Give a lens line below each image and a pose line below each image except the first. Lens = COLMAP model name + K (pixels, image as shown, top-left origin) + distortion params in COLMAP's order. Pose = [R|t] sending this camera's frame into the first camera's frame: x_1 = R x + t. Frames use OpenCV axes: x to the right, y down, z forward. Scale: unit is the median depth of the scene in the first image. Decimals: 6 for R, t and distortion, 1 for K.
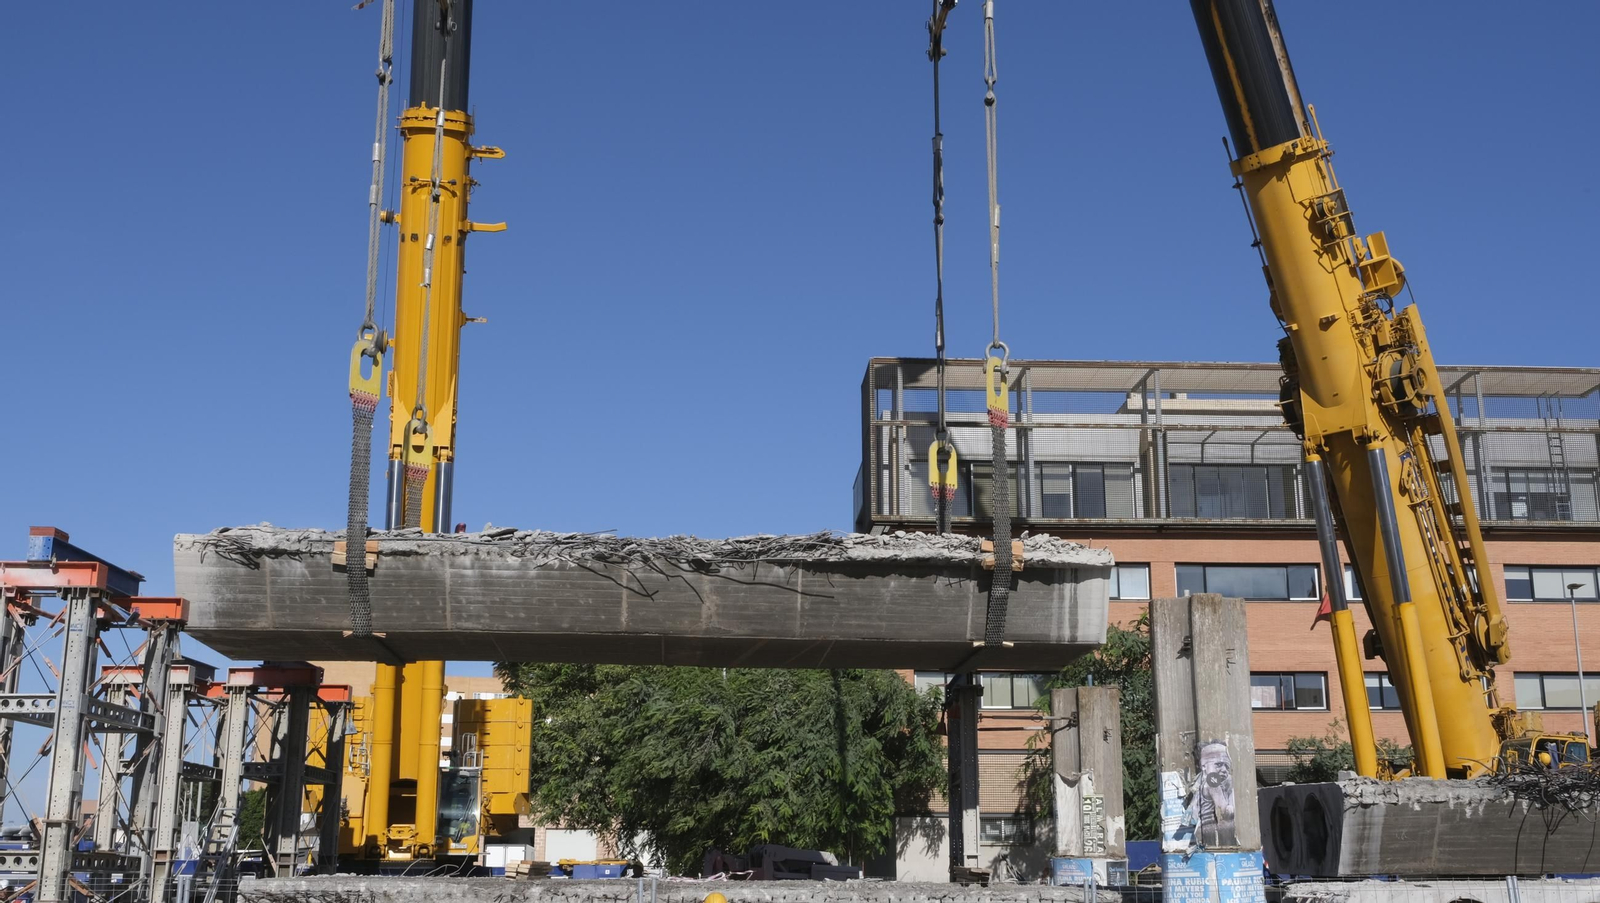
lens RADIAL K [[1676.4, 0, 800.0], [0, 1676.4, 451.5], [0, 0, 1]] dist [-0.014082, 0.012901]
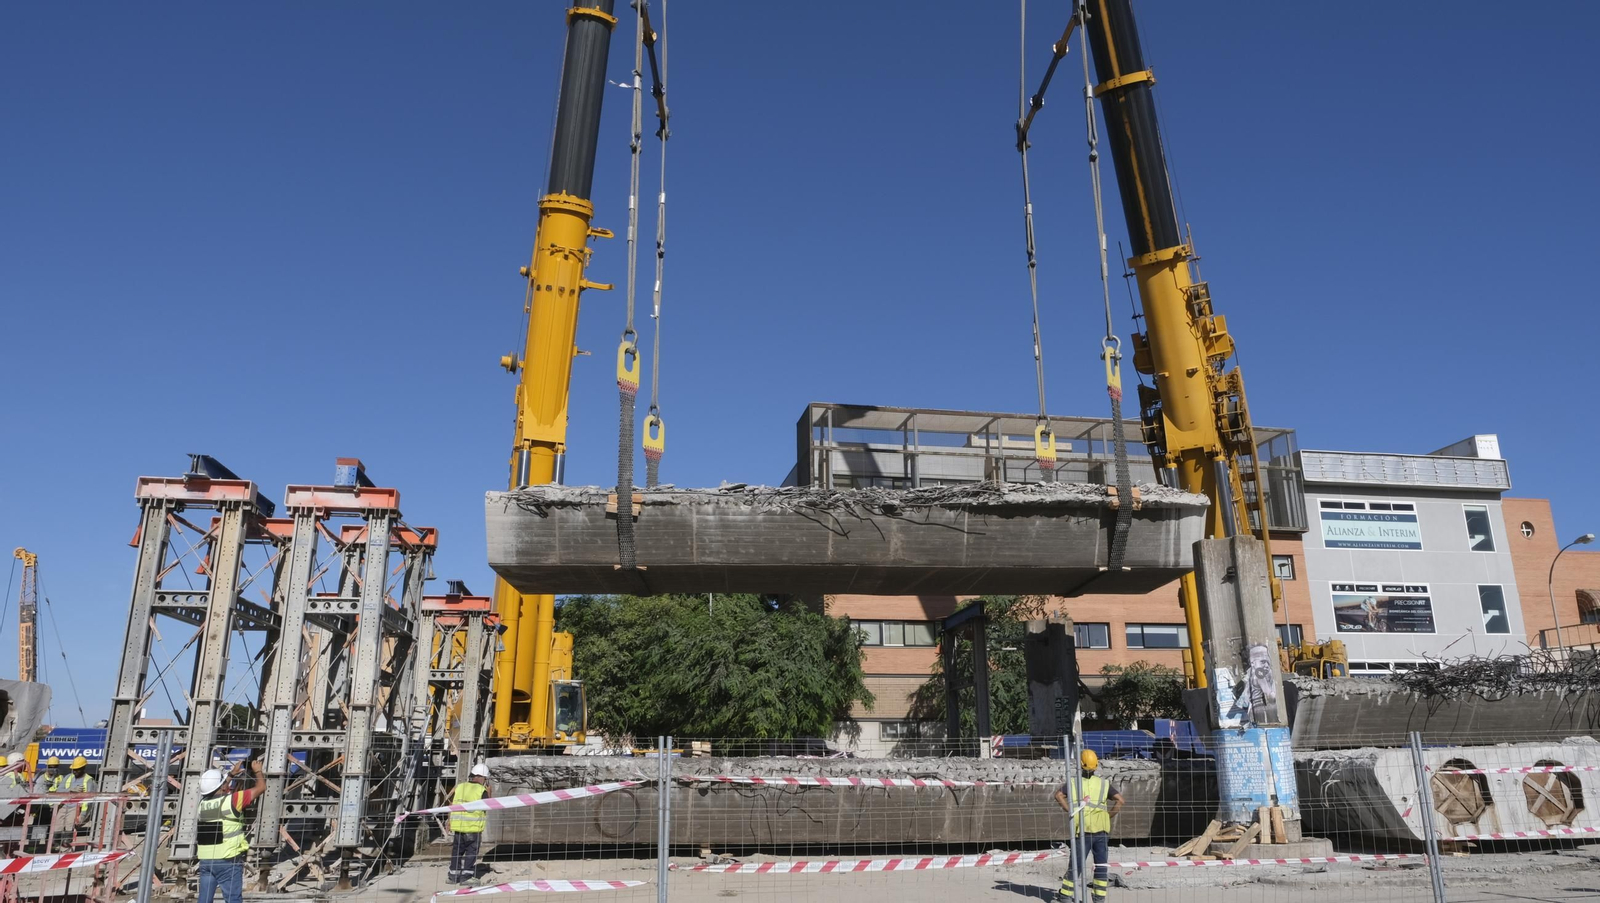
lens RADIAL K [[1080.3, 0, 803.3], [0, 1080.3, 450.2], [0, 0, 1]] dist [-0.032320, 0.010833]
pose [[0.990222, 0.030581, 0.136105, -0.219247], [-0.024912, 0.998757, -0.043166, 0.060100], [-0.137256, 0.039353, 0.989754, 0.182530]]
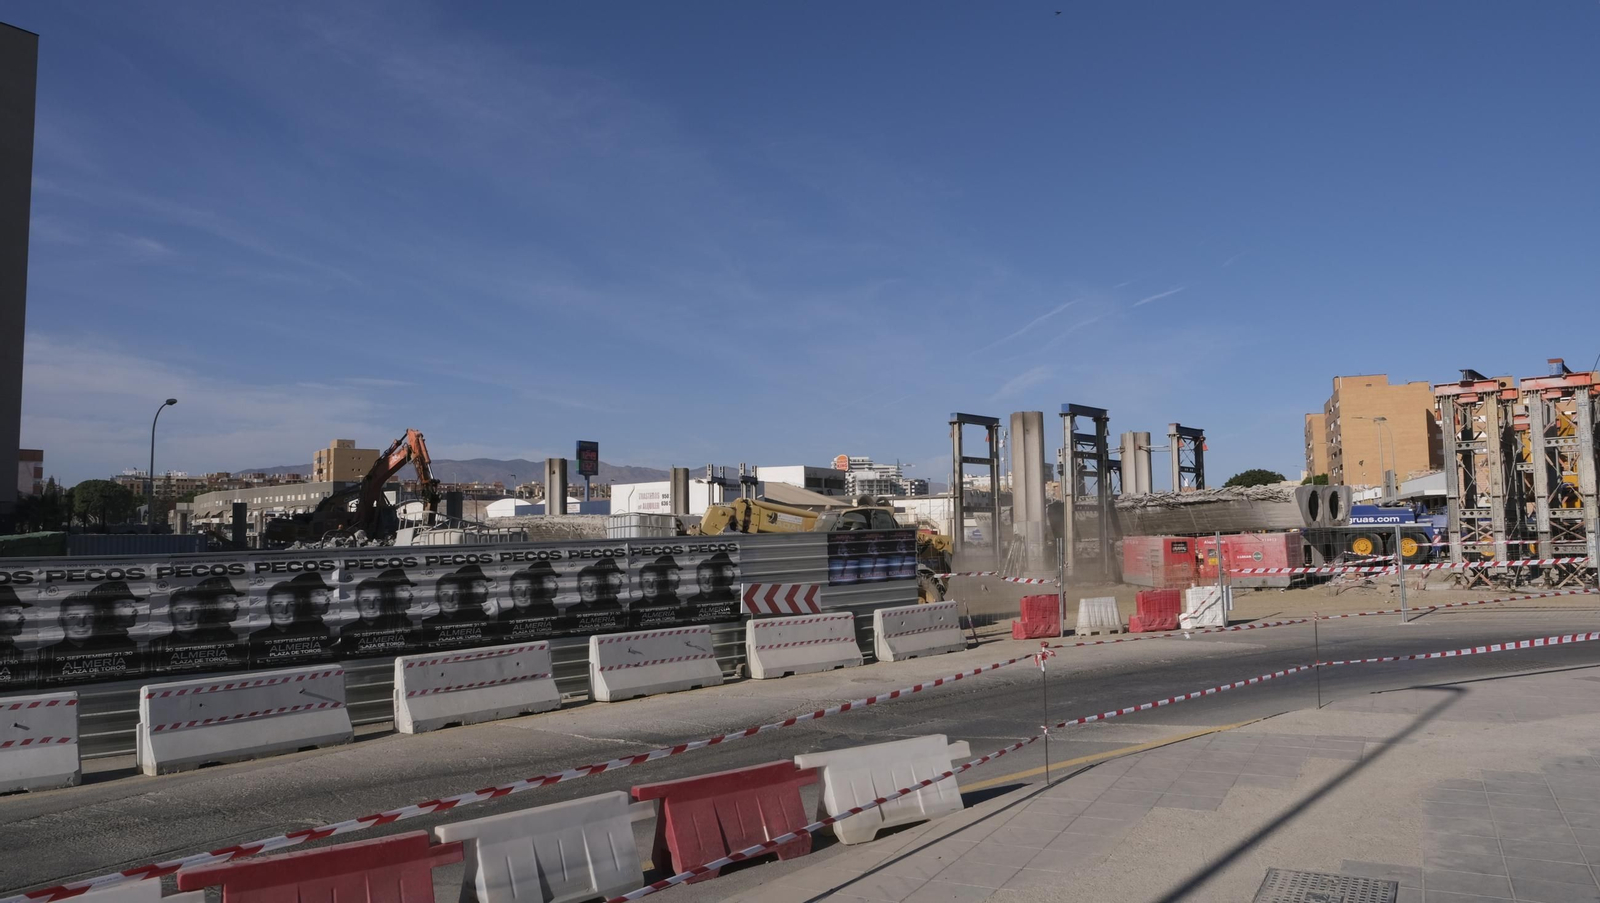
lens RADIAL K [[1080.3, 0, 803.3], [0, 1080.3, 450.2], [0, 0, 1]] dist [-0.032320, 0.010833]
pose [[0.744050, -0.068330, -0.664620, -0.254234], [0.183018, 0.977552, 0.104388, -0.144810], [0.642568, -0.199307, 0.739853, -0.580318]]
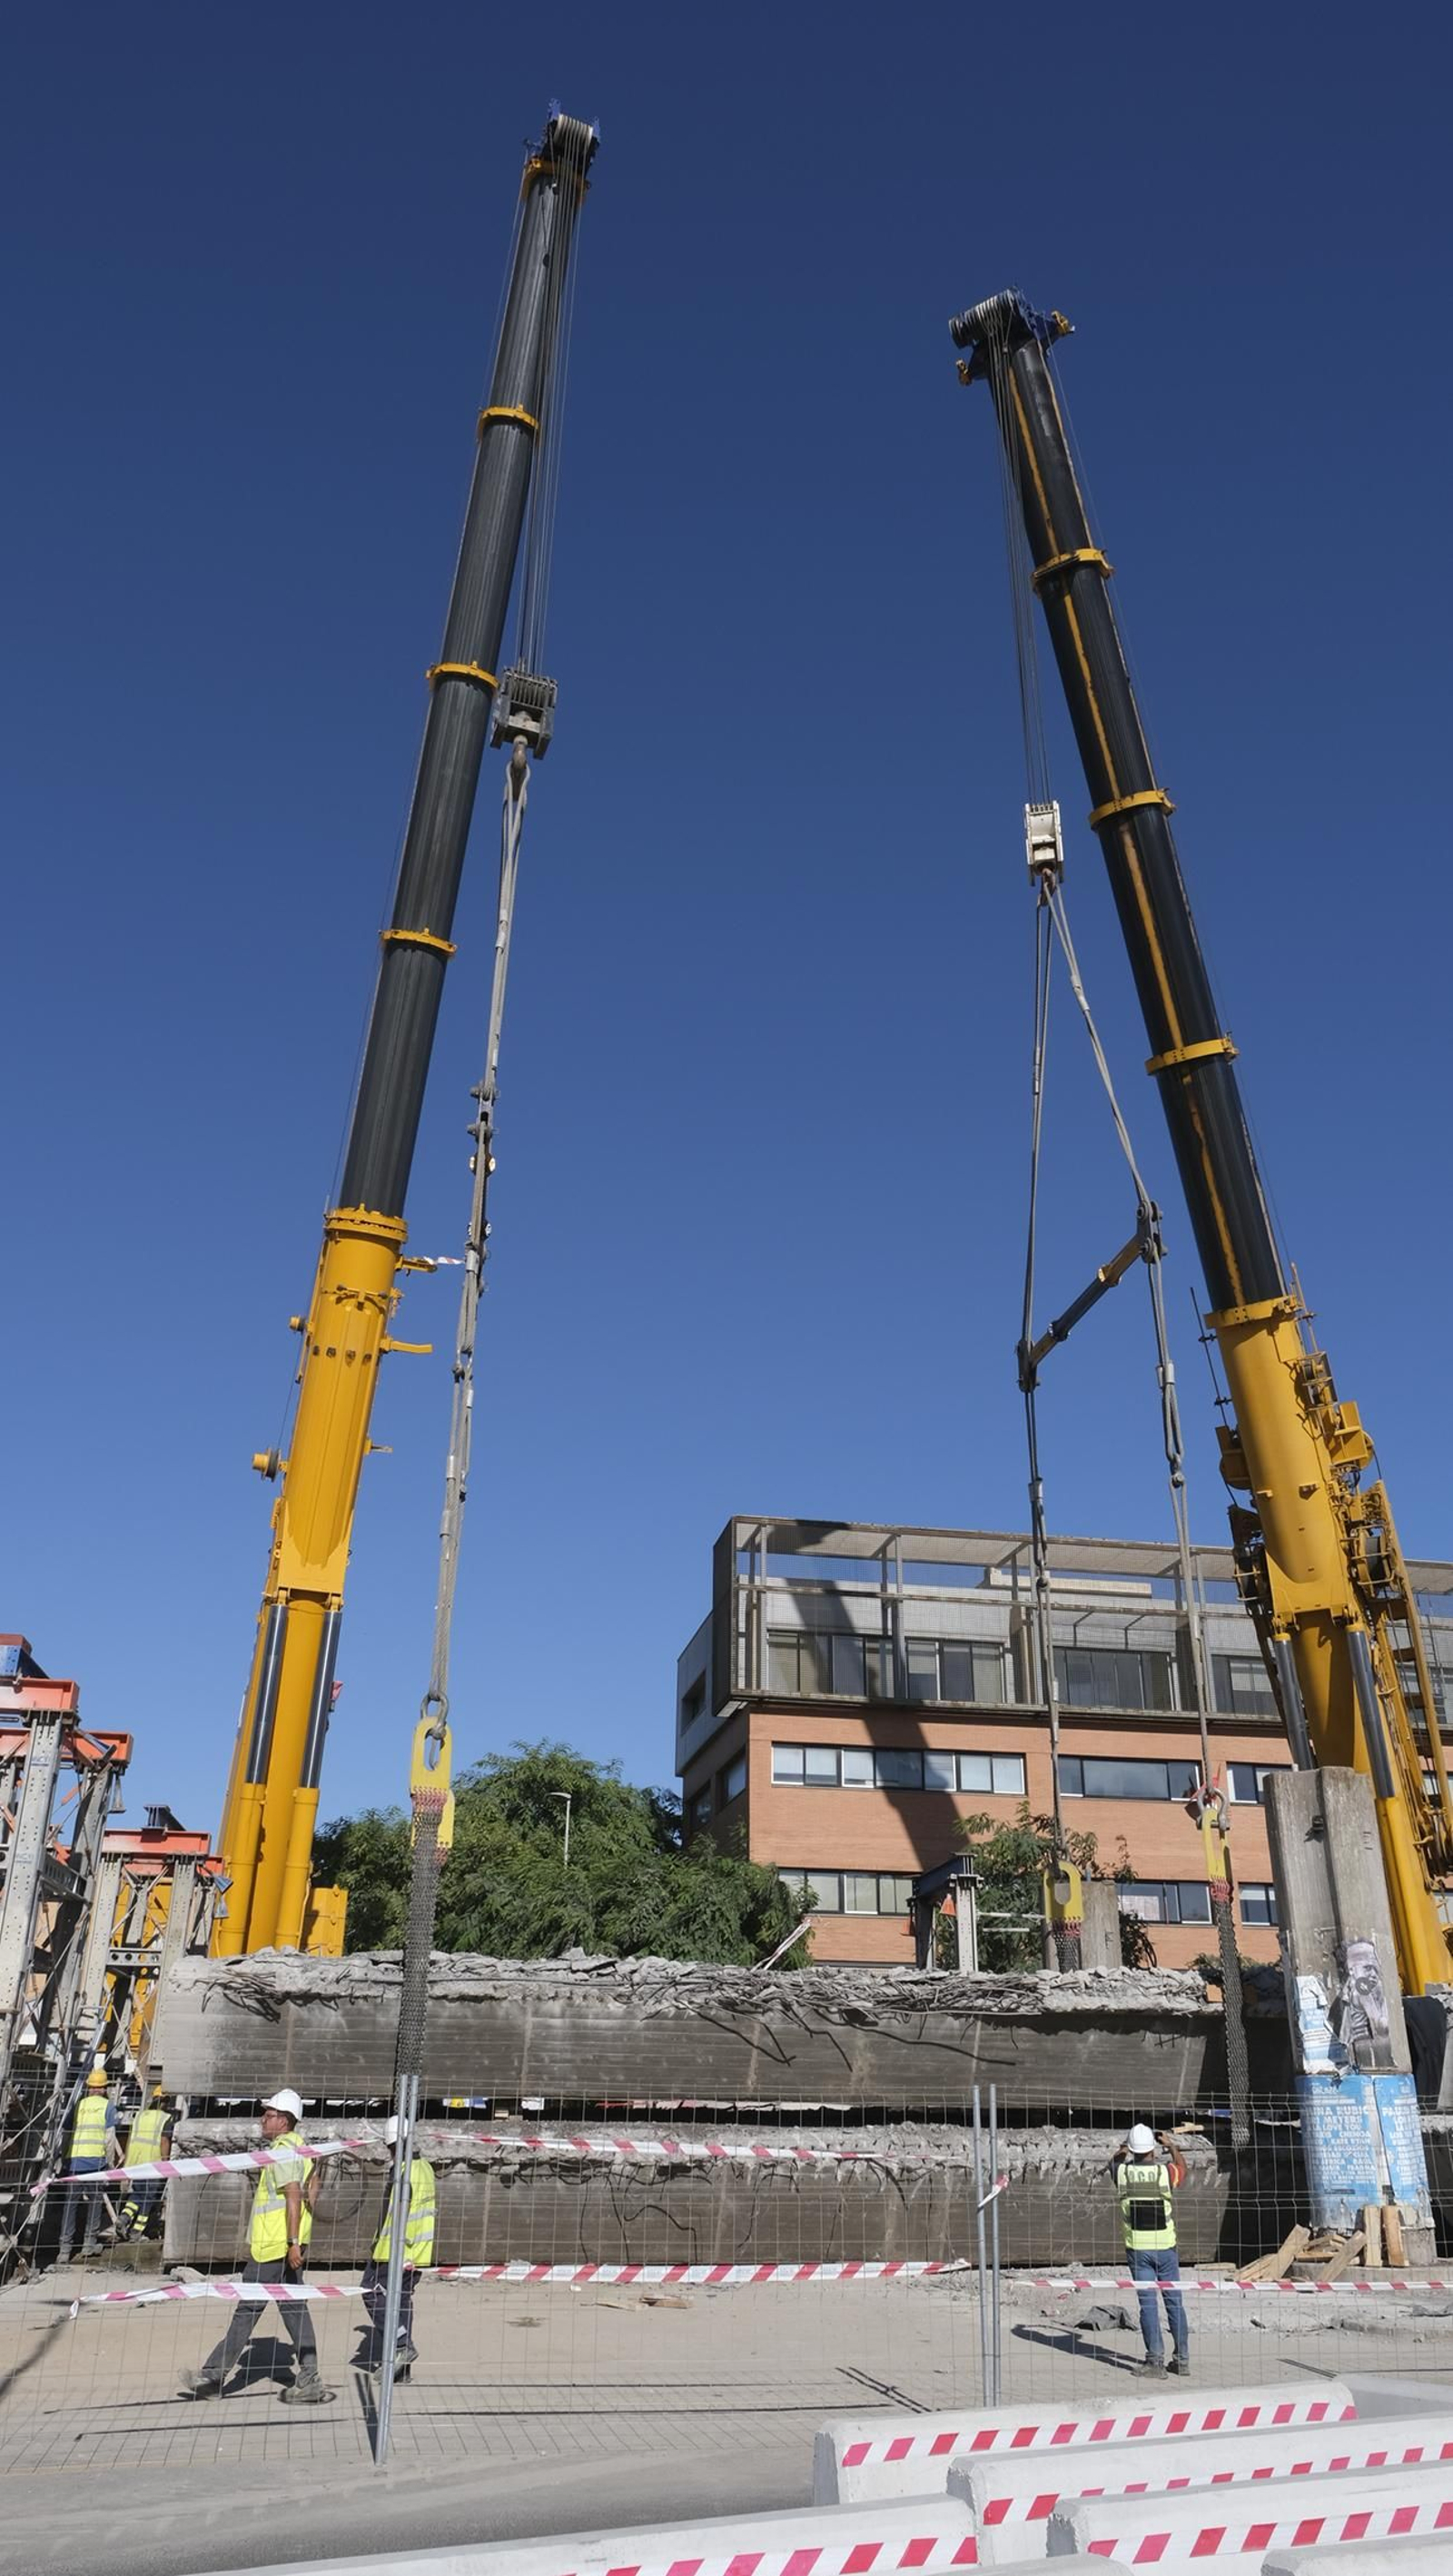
lens RADIAL K [[1753.2, 0, 716.7], [0, 1753.2, 1299.8], [0, 0, 1]] dist [-0.027961, 0.032509]
pose [[0.992106, 0.063198, 0.108310, -0.194678], [-0.041517, 0.980546, -0.191851, 0.031077], [-0.118328, 0.185840, 0.975429, 0.079568]]
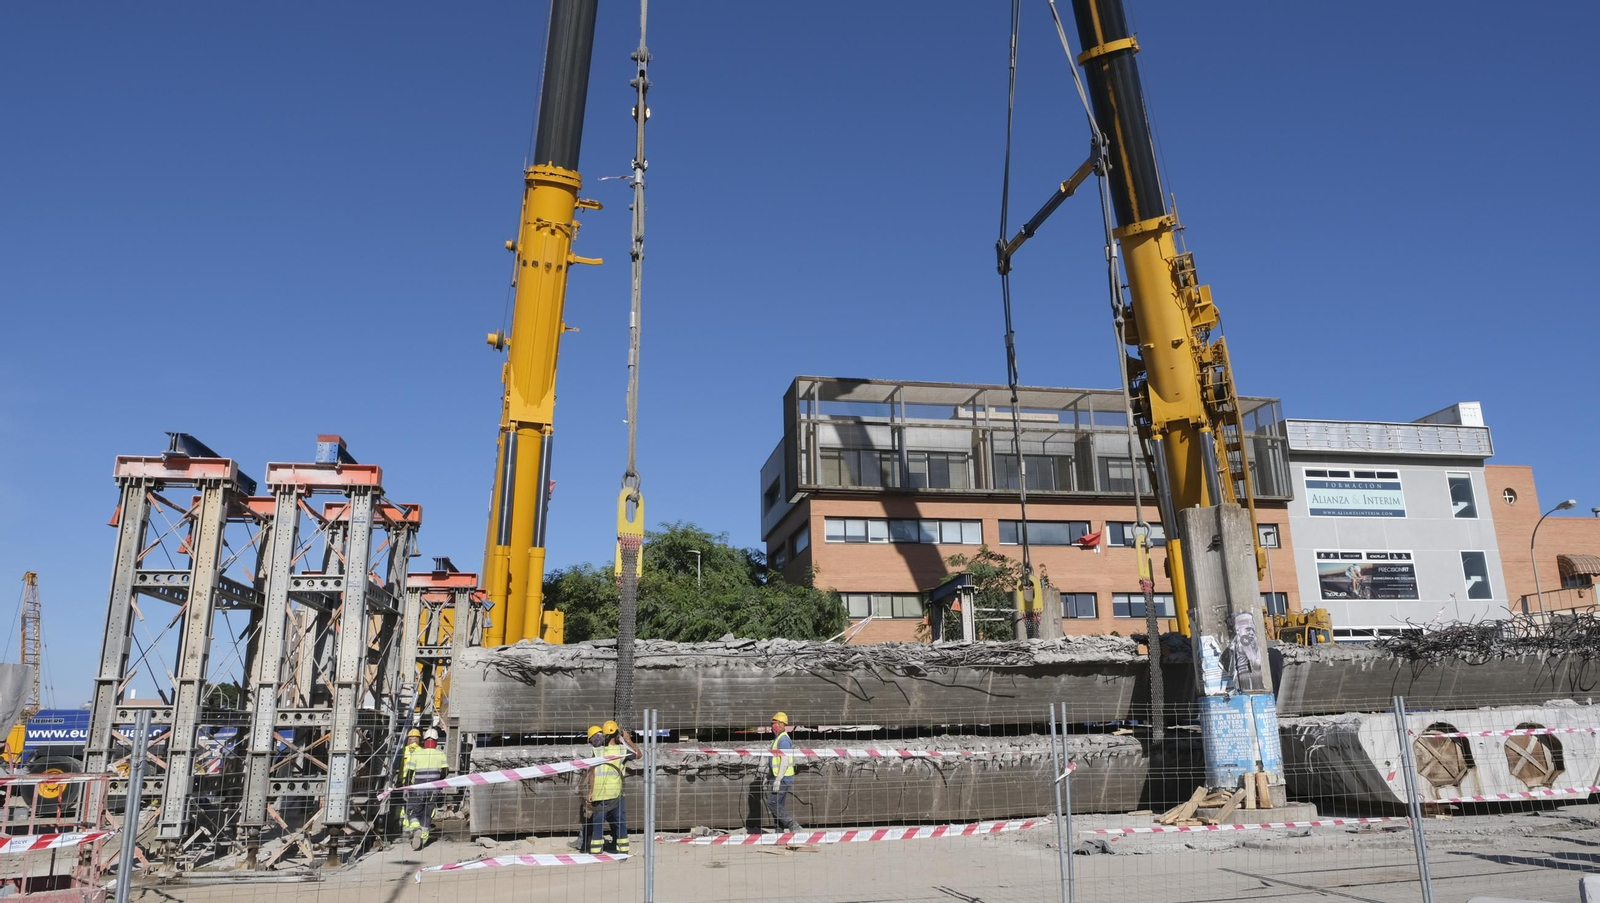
lens RADIAL K [[1080.3, 0, 803.7], [0, 1080.3, 448.4], [0, 0, 1]] dist [-0.035708, 0.015700]
pose [[0.988822, 0.018045, 0.148006, -0.216830], [-0.015104, 0.999666, -0.020966, 0.061187], [-0.148335, 0.018496, 0.988764, 0.185528]]
